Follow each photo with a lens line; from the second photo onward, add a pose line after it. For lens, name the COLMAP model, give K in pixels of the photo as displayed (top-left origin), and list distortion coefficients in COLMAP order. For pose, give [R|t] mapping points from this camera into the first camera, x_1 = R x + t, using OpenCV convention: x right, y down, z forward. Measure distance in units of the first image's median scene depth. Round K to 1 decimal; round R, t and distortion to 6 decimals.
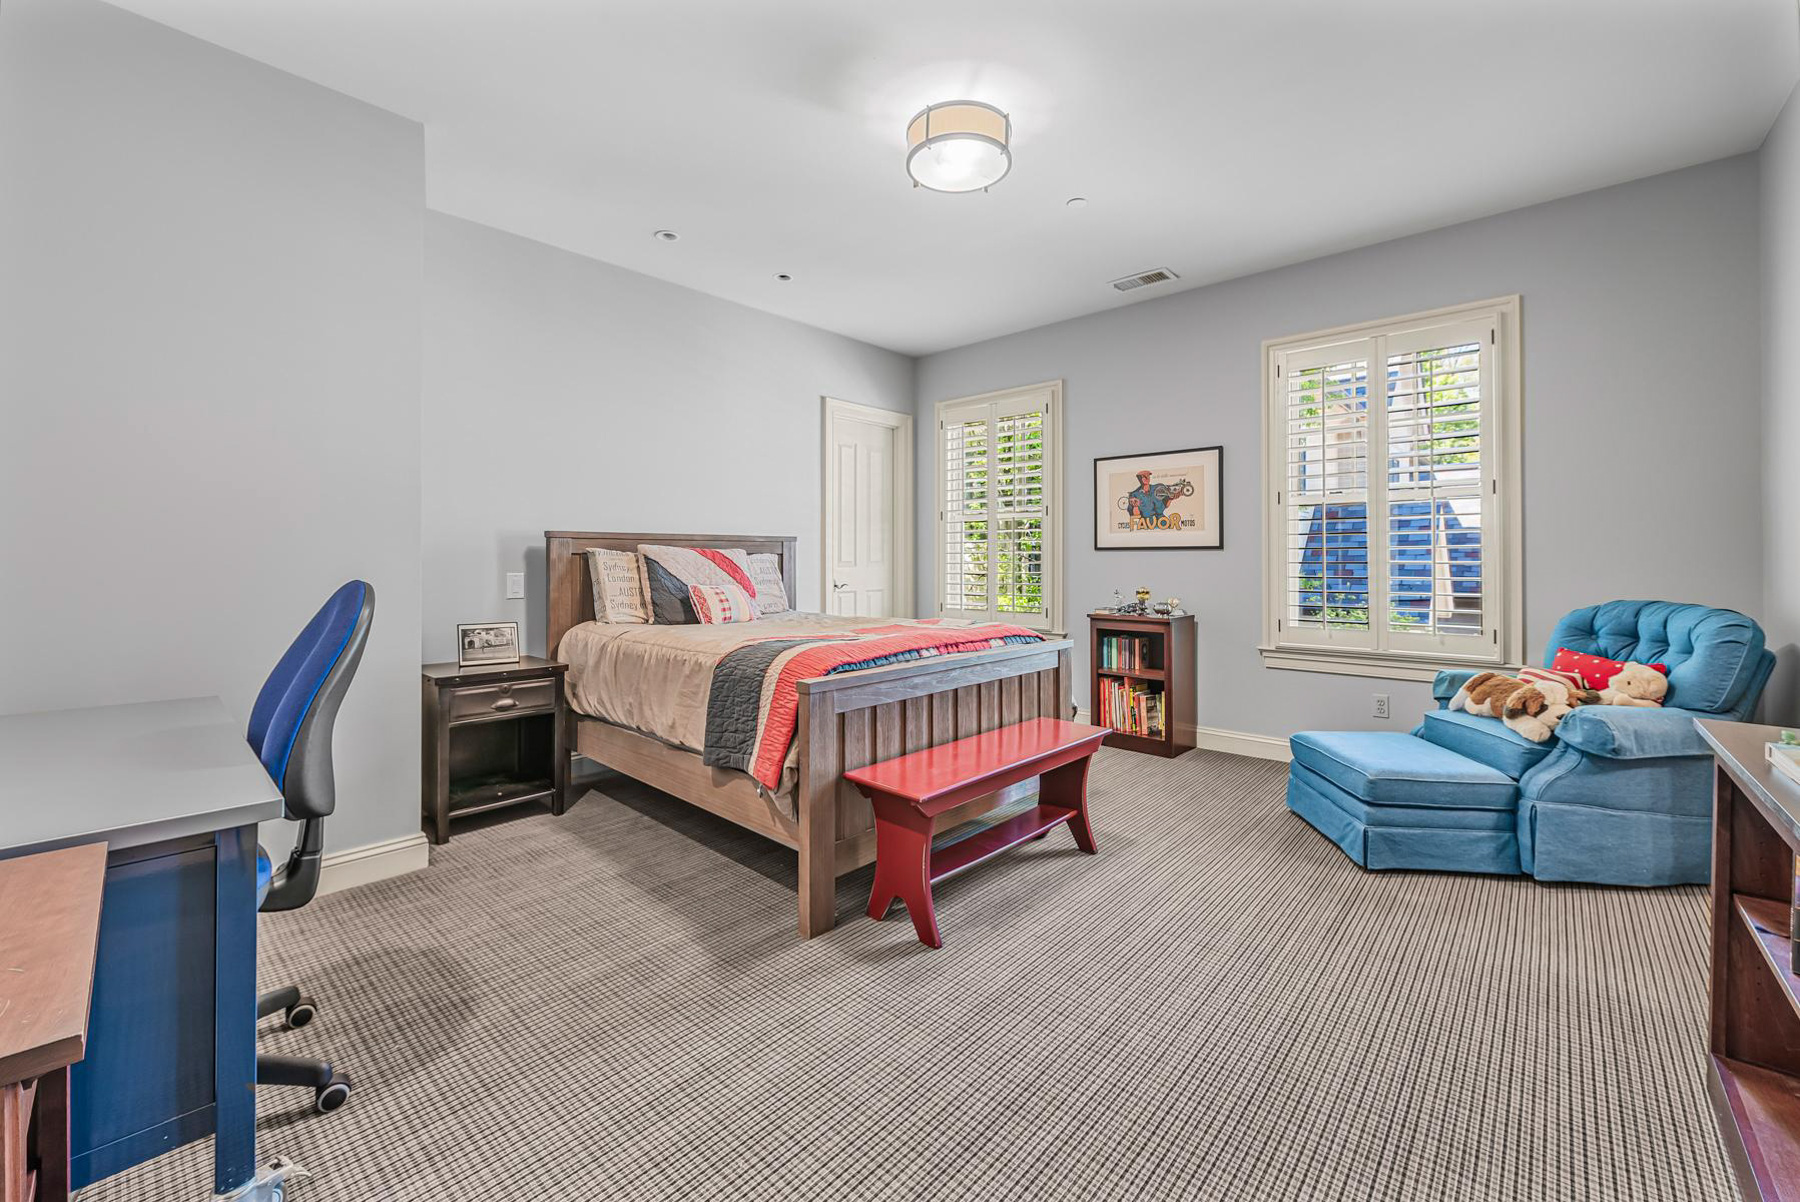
lens RADIAL K [[721.5, 0, 907.0], [0, 721.5, 566.9], [0, 0, 1]] dist [-0.010936, -0.000241]
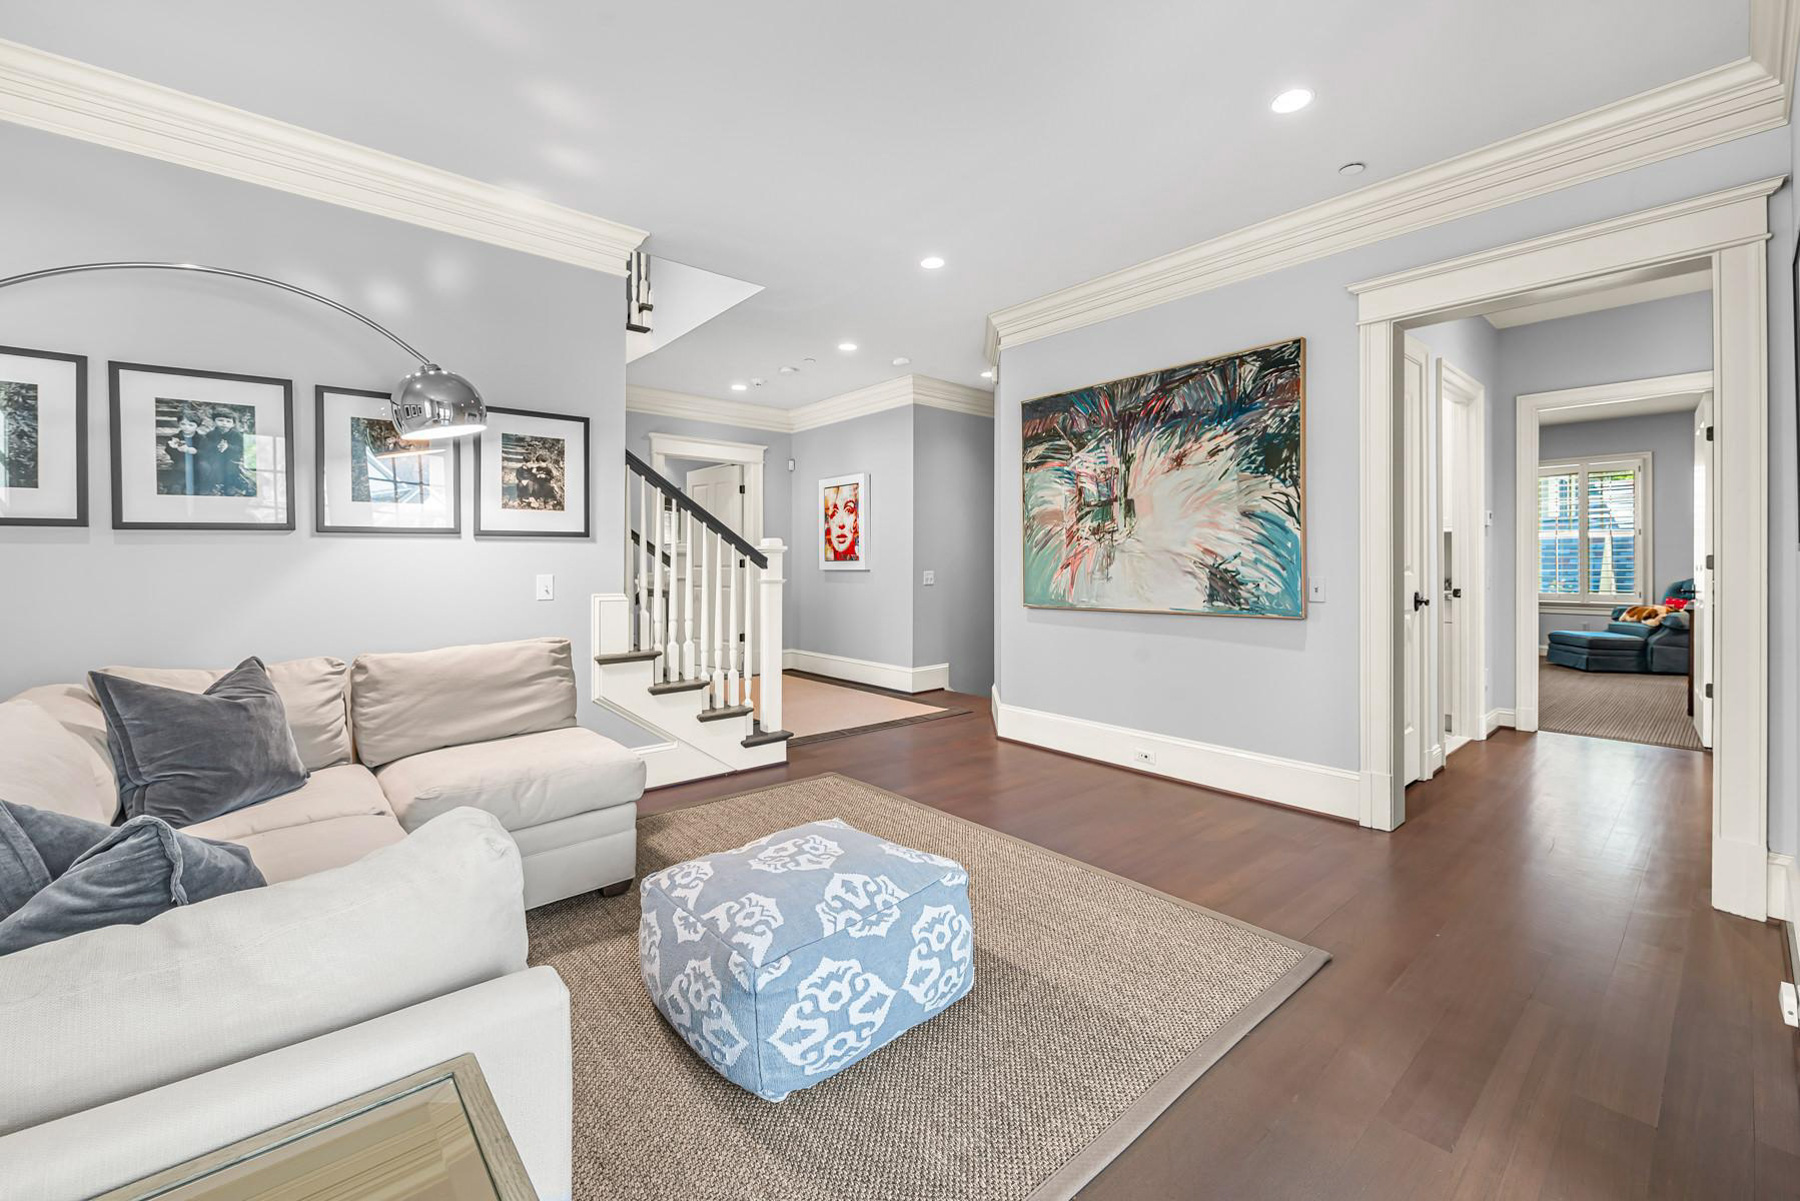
lens RADIAL K [[729.7, 0, 897.6], [0, 729.7, 565.0], [0, 0, 1]] dist [-0.000510, -0.000109]
pose [[0.992363, 0.006584, -0.123174, -1.741021], [-0.006892, 0.999974, -0.002072, 0.024815], [0.123157, 0.002905, 0.992383, -2.237827]]
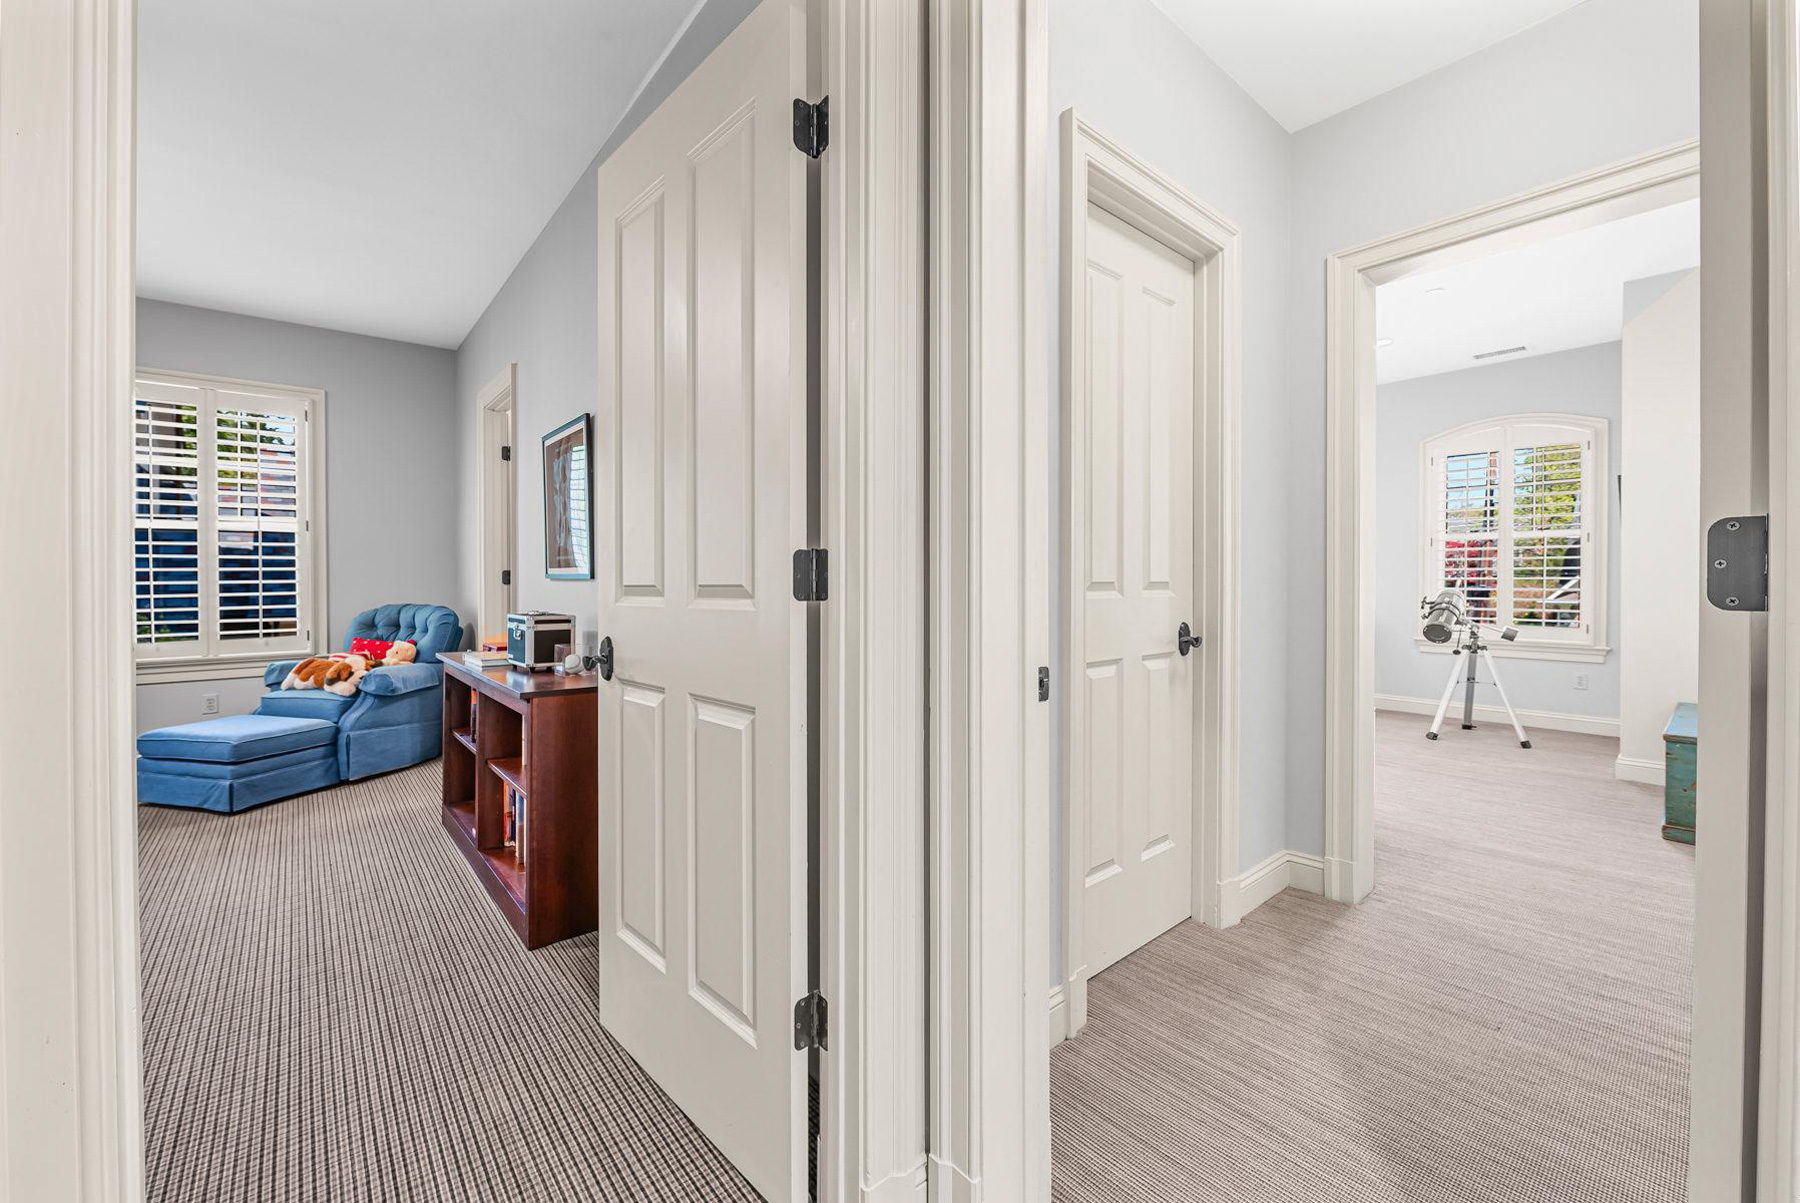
lens RADIAL K [[721.5, 0, 907.0], [0, 721.5, 567.4], [0, 0, 1]] dist [-0.010936, -0.000241]
pose [[0.129766, 0.014278, 0.991442, -0.508758], [0.012969, 0.999786, -0.016096, 0.005126], [-0.991460, 0.014946, 0.129553, -0.412292]]
